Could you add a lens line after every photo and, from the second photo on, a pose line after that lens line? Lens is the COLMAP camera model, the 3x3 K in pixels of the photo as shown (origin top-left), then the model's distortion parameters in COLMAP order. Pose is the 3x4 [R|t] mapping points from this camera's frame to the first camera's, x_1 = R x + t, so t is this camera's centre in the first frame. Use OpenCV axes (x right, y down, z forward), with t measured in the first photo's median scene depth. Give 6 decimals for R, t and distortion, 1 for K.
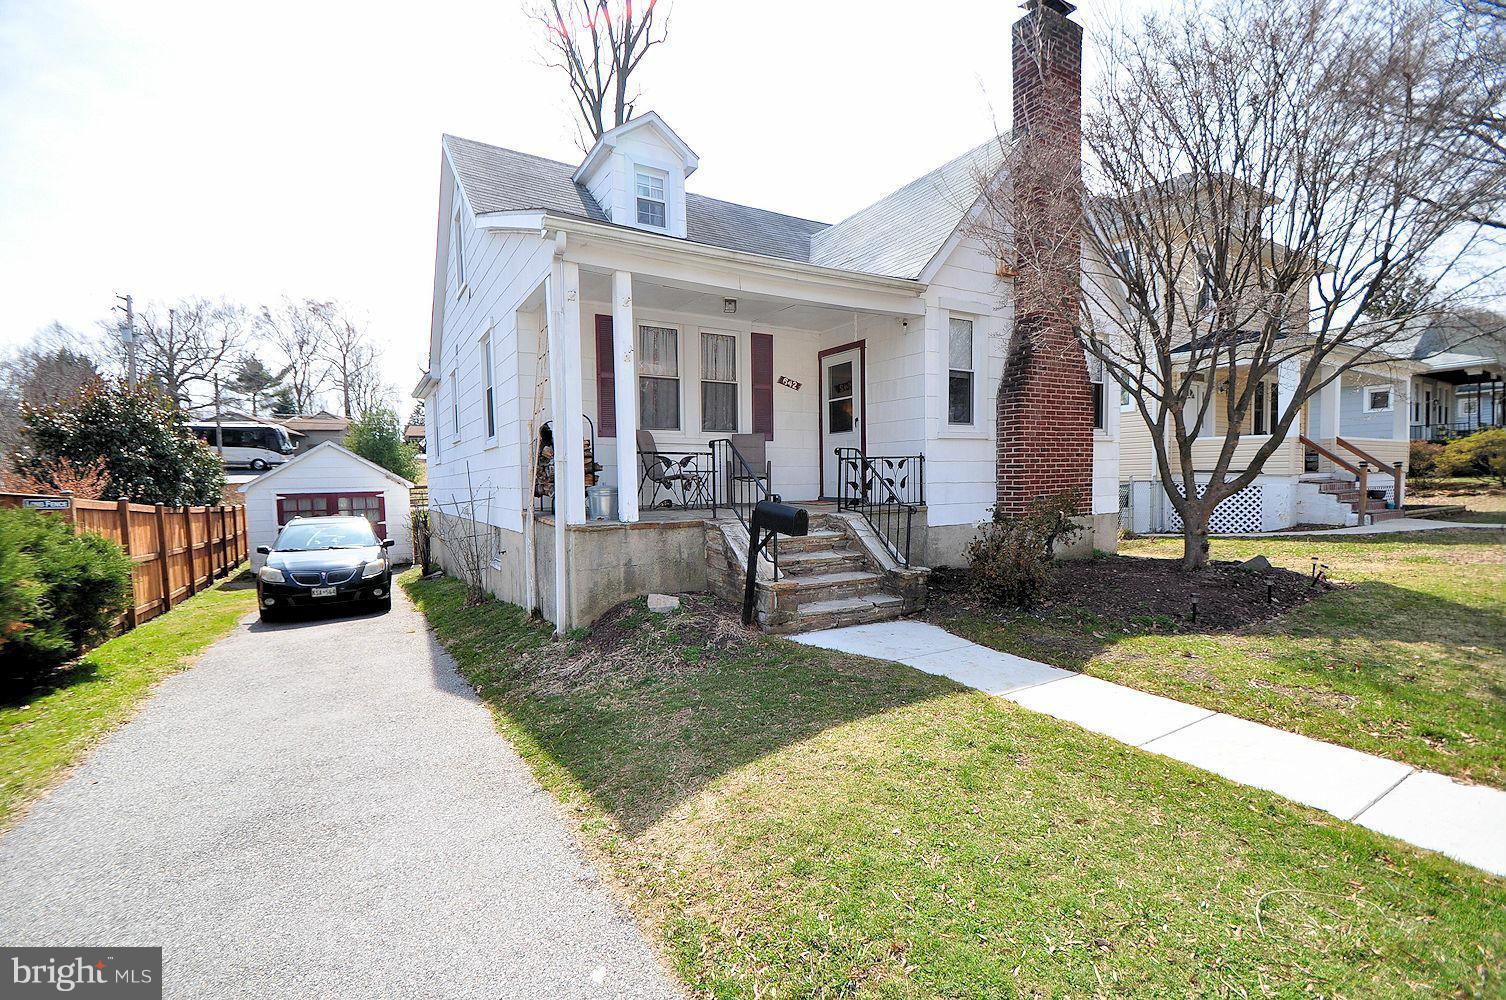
lens RADIAL K [[658.1, 0, 730.1], [0, 658.1, 516.8], [0, 0, 1]] dist [0.019399, -0.017634]
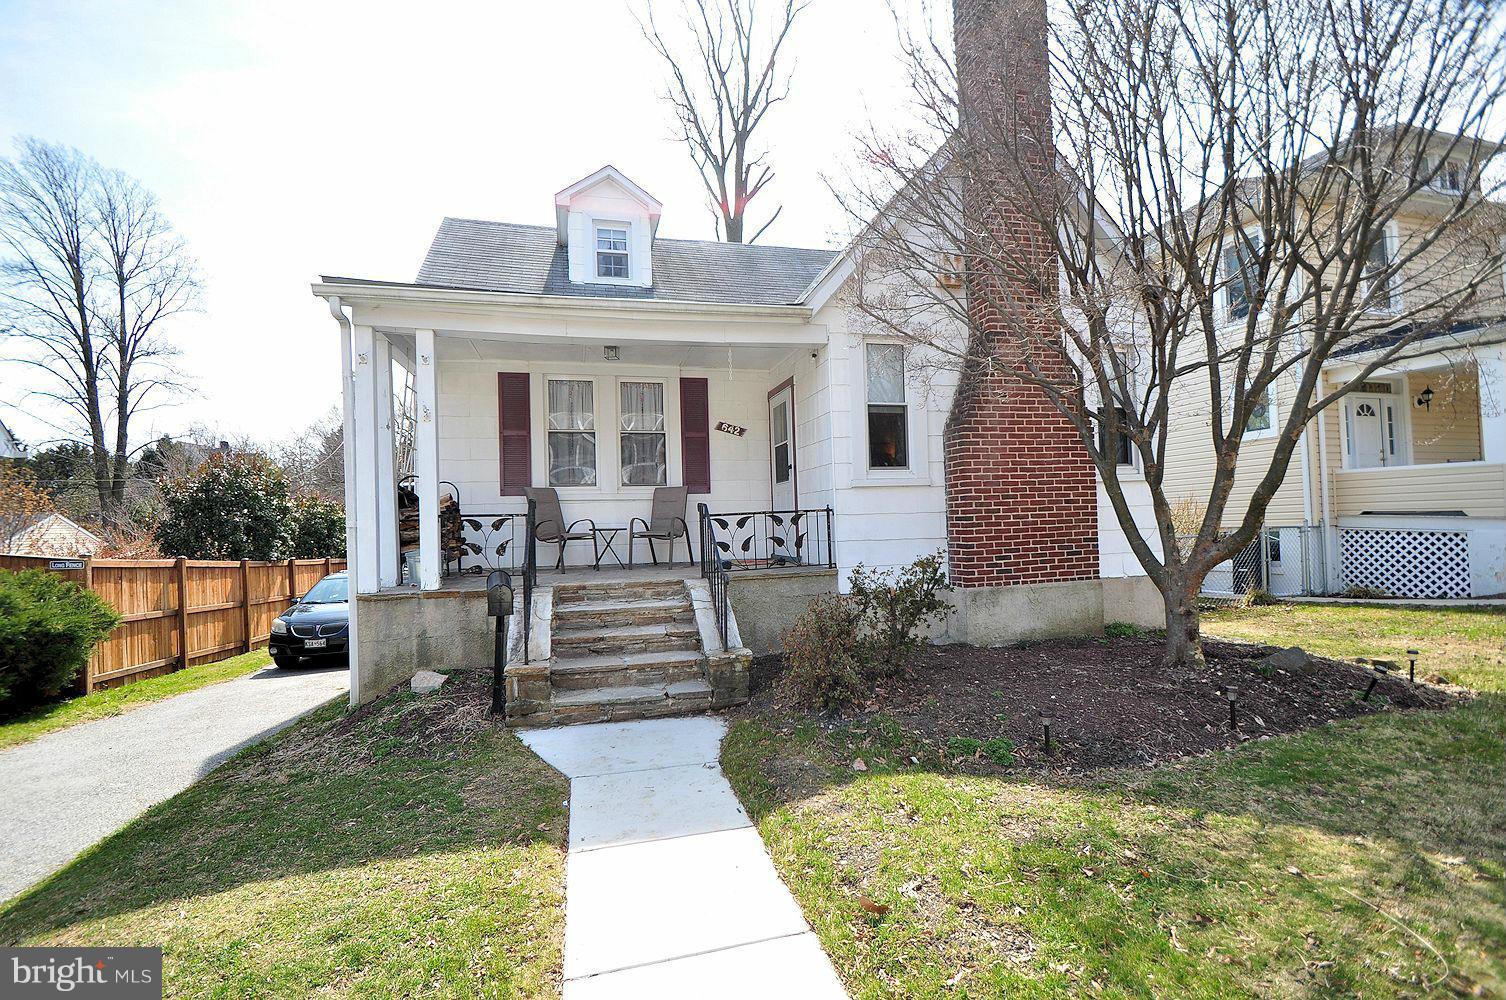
lens RADIAL K [[658.1, 0, 730.1], [0, 658.1, 516.8], [0, 0, 1]] dist [0.019399, -0.017634]
pose [[0.959974, -0.016862, -0.279580, 0.383302], [-0.001531, 0.997855, -0.065440, -0.025910], [0.280083, 0.063249, 0.957890, 0.156739]]
